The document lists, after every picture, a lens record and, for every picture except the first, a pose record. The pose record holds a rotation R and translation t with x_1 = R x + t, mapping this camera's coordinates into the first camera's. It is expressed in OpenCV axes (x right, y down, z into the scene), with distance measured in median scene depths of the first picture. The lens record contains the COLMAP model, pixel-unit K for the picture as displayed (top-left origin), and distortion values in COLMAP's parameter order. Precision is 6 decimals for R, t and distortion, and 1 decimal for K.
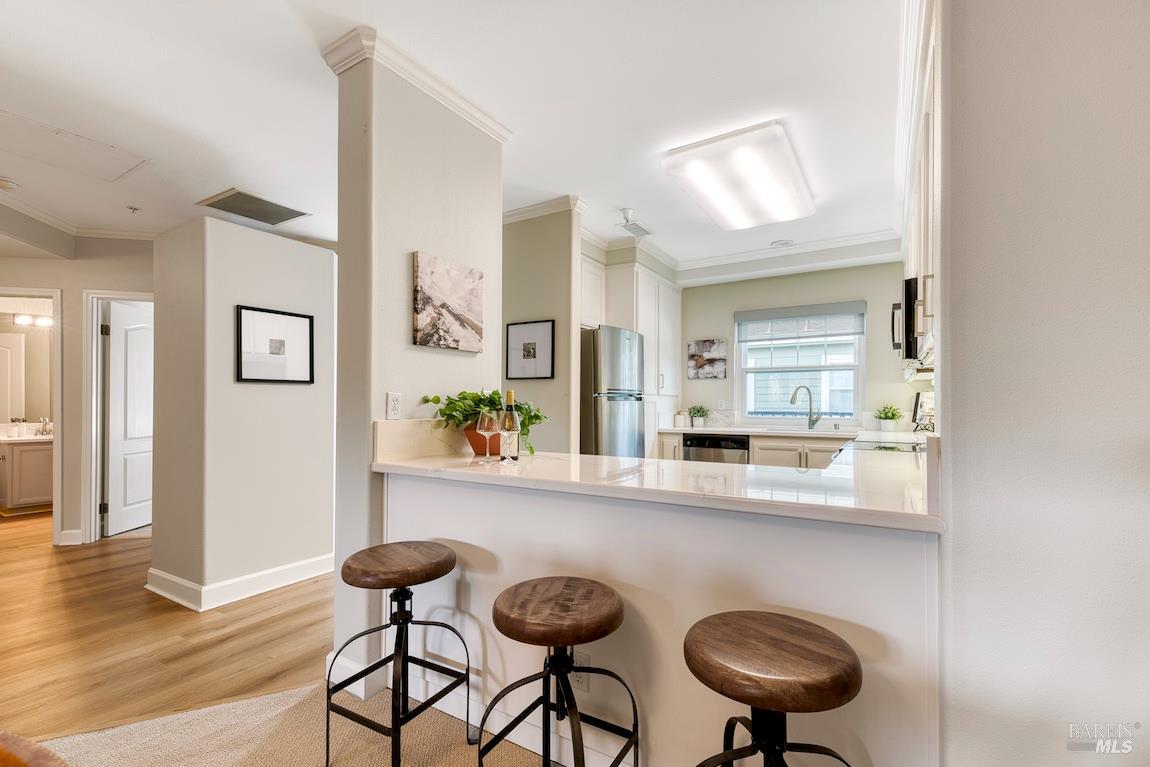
lens RADIAL K [[505.1, 0, 571.3], [0, 505.1, 405.4], [0, 0, 1]] dist [0.001858, 0.000004]
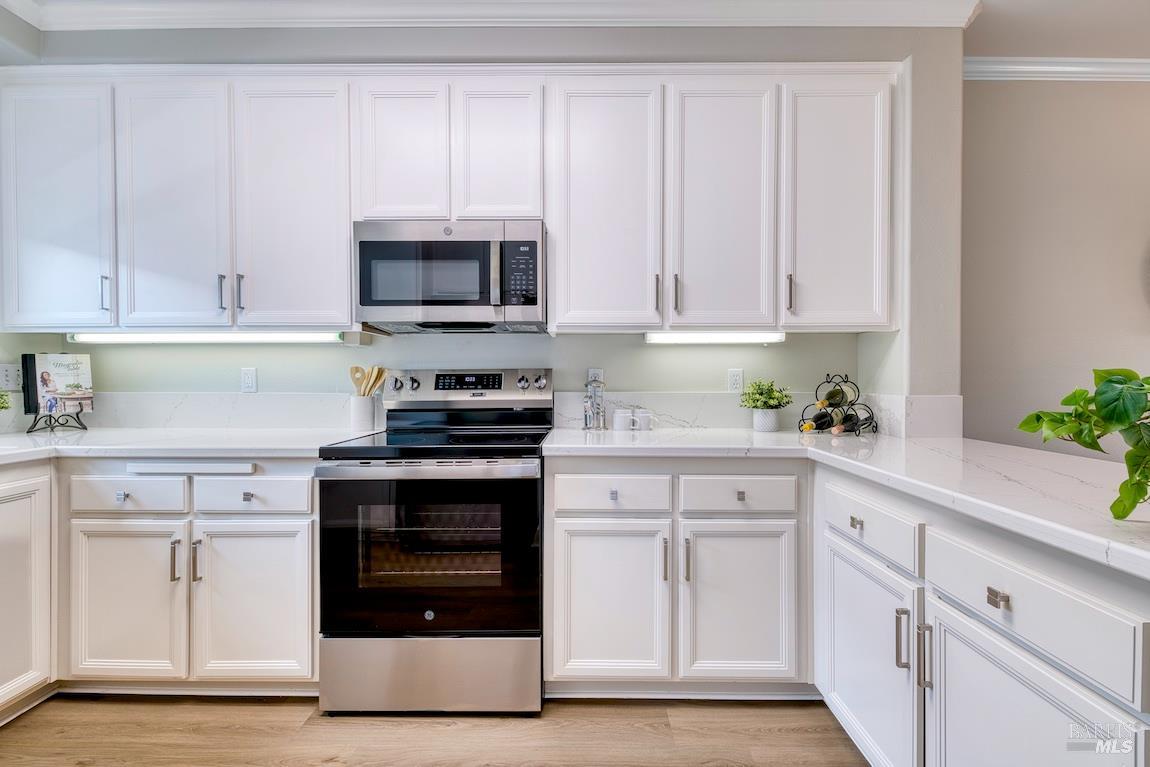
lens RADIAL K [[505.8, 0, 586.3], [0, 505.8, 381.8], [0, 0, 1]] dist [0.002914, -0.000019]
pose [[-0.524423, -0.007207, 0.851427, -0.027849], [0.001193, 0.999957, 0.009199, -0.001631], [-0.851457, 0.005840, -0.524392, 0.725590]]
